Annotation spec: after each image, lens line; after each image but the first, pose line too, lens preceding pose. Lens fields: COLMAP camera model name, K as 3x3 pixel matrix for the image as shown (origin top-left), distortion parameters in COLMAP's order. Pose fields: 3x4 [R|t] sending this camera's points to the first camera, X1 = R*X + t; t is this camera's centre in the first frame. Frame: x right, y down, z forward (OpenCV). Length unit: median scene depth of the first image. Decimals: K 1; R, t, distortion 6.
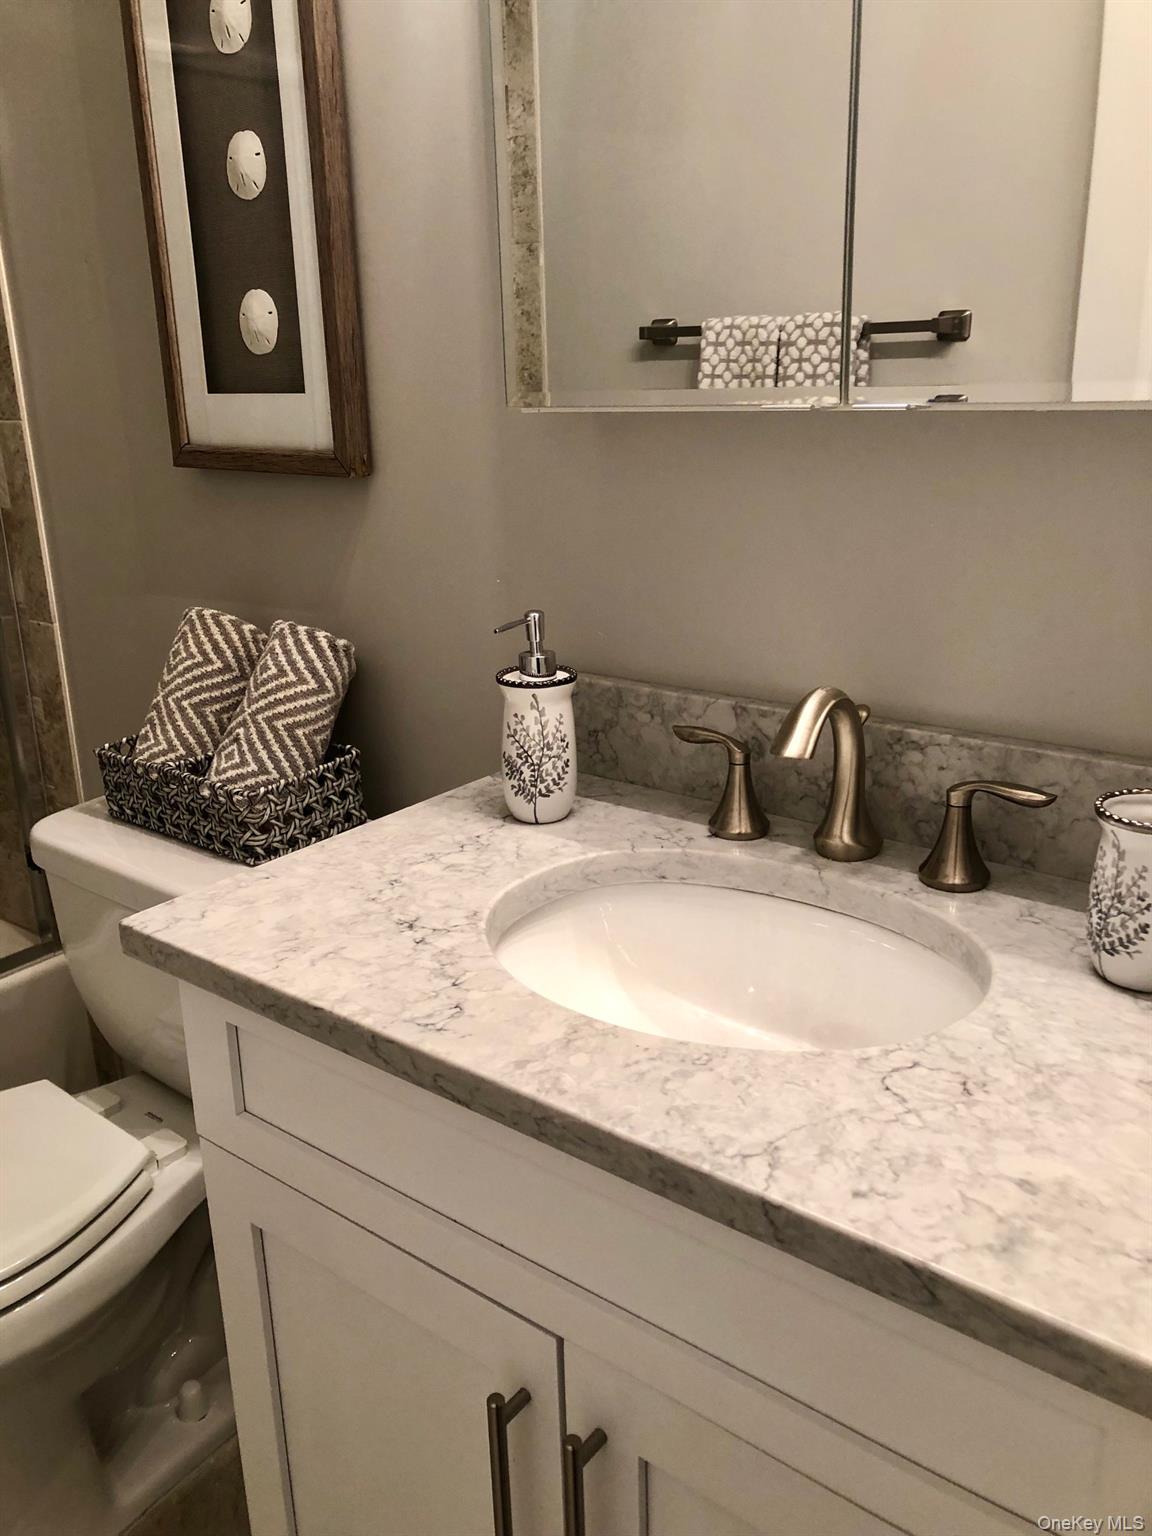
lens RADIAL K [[1259.9, 0, 582.4], [0, 1259.9, 756.1], [0, 0, 1]] dist [0.034306, -0.033861]
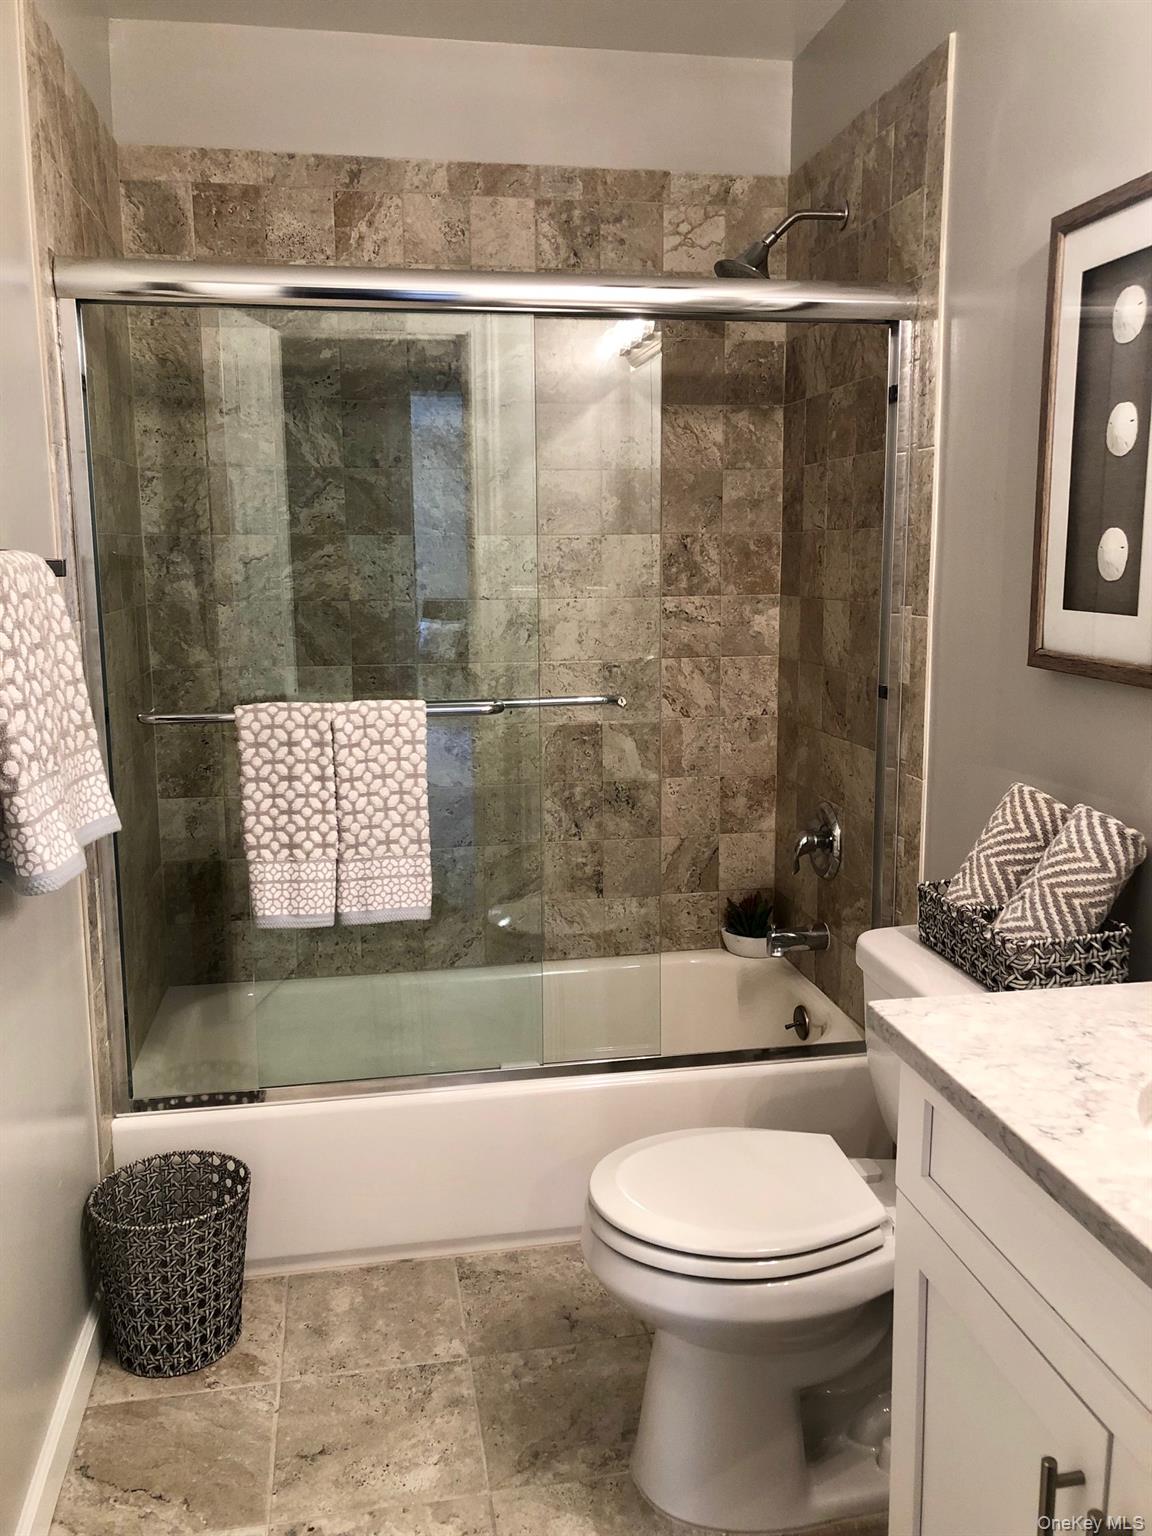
lens RADIAL K [[1259.9, 0, 577.0], [0, 1259.9, 766.2], [0, 0, 1]] dist [0.034306, -0.033861]
pose [[0.746169, 0.133208, -0.652294, 0.171216], [-0.210182, 0.976804, -0.040952, 0.003158], [0.631709, 0.167658, 0.756859, -0.179006]]
